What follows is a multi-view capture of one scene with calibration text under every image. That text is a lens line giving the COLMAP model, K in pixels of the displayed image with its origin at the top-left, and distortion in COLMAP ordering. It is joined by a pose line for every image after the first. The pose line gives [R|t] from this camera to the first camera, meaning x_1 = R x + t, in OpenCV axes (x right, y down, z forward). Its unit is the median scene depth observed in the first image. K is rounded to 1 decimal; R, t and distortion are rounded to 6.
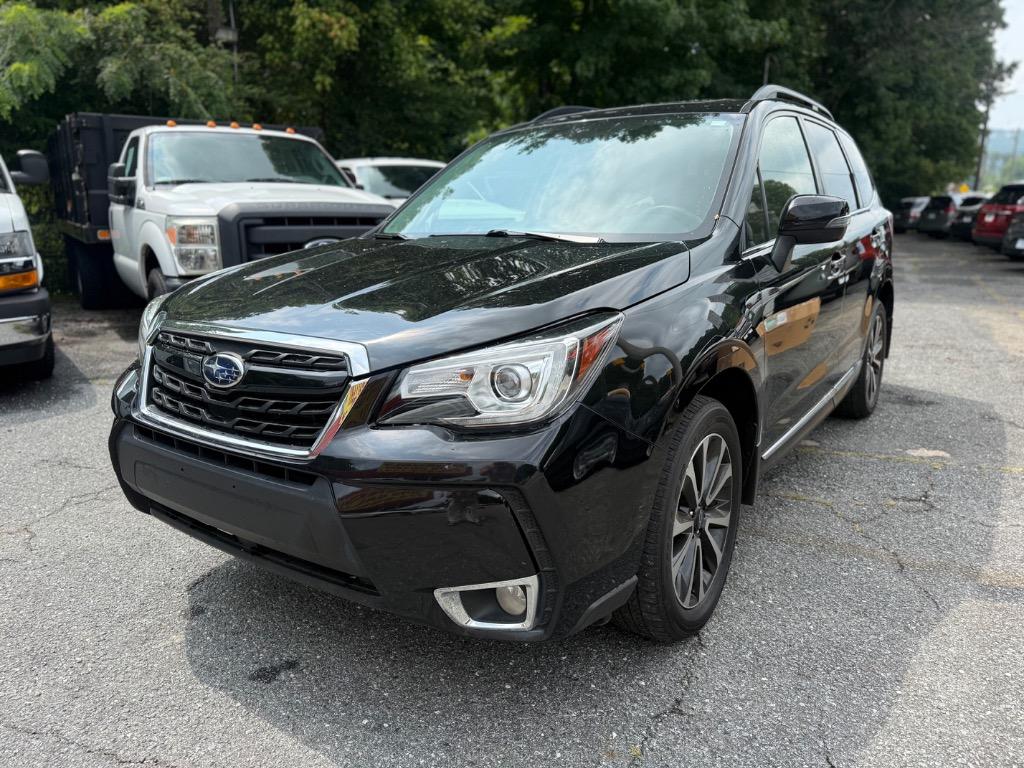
lens RADIAL K [[726.1, 0, 506.1], [0, 726.1, 378.4], [0, 0, 1]] dist [0.029814, -0.034885]
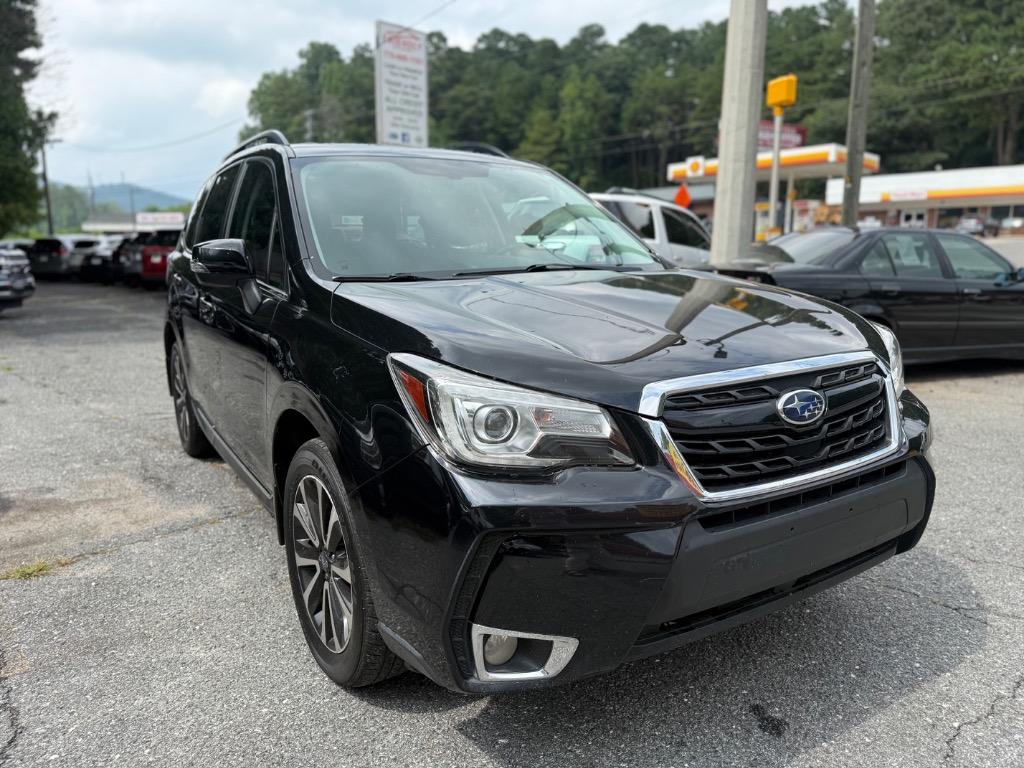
lens RADIAL K [[726.1, 0, 511.4], [0, 726.1, 392.1], [0, 0, 1]] dist [0.029814, -0.034885]
pose [[0.395843, -0.182174, 0.900067, -0.148304], [0.217055, 0.970915, 0.101054, -0.022026], [-0.892298, 0.155362, 0.423872, 0.099736]]
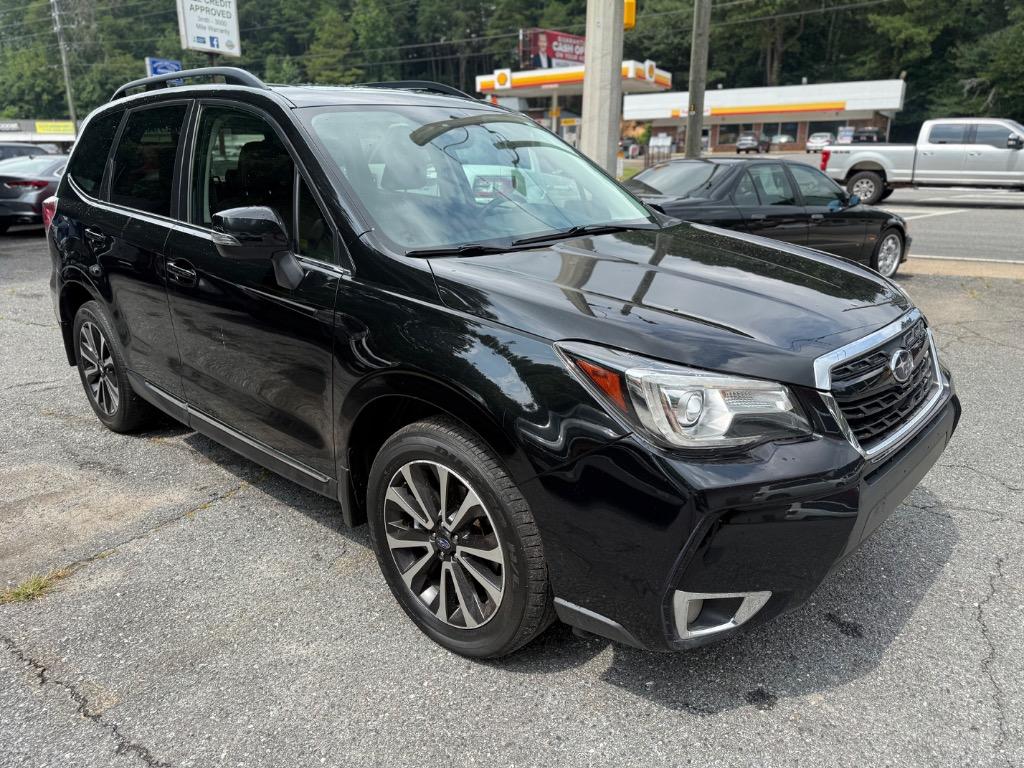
lens RADIAL K [[726.1, 0, 516.8], [0, 726.1, 386.3], [0, 0, 1]] dist [0.029814, -0.034885]
pose [[0.136949, -0.296938, 0.945025, -0.162368], [0.234176, 0.936677, 0.260379, -0.043207], [-0.962500, 0.185644, 0.197813, 0.144154]]
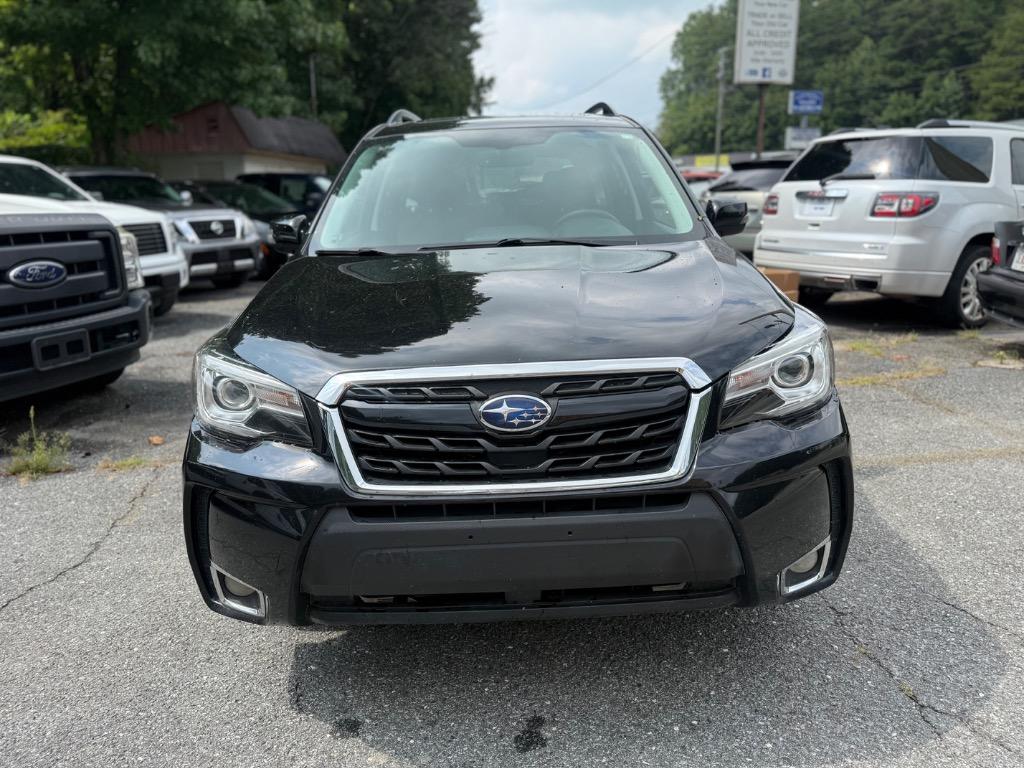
lens RADIAL K [[726.1, 0, 507.4], [0, 726.1, 377.9], [0, 0, 1]] dist [0.029814, -0.034885]
pose [[0.813910, -0.162873, 0.557695, -0.093663], [0.160786, 0.985556, 0.053175, -0.010620], [-0.558300, 0.046389, 0.828341, 0.029461]]
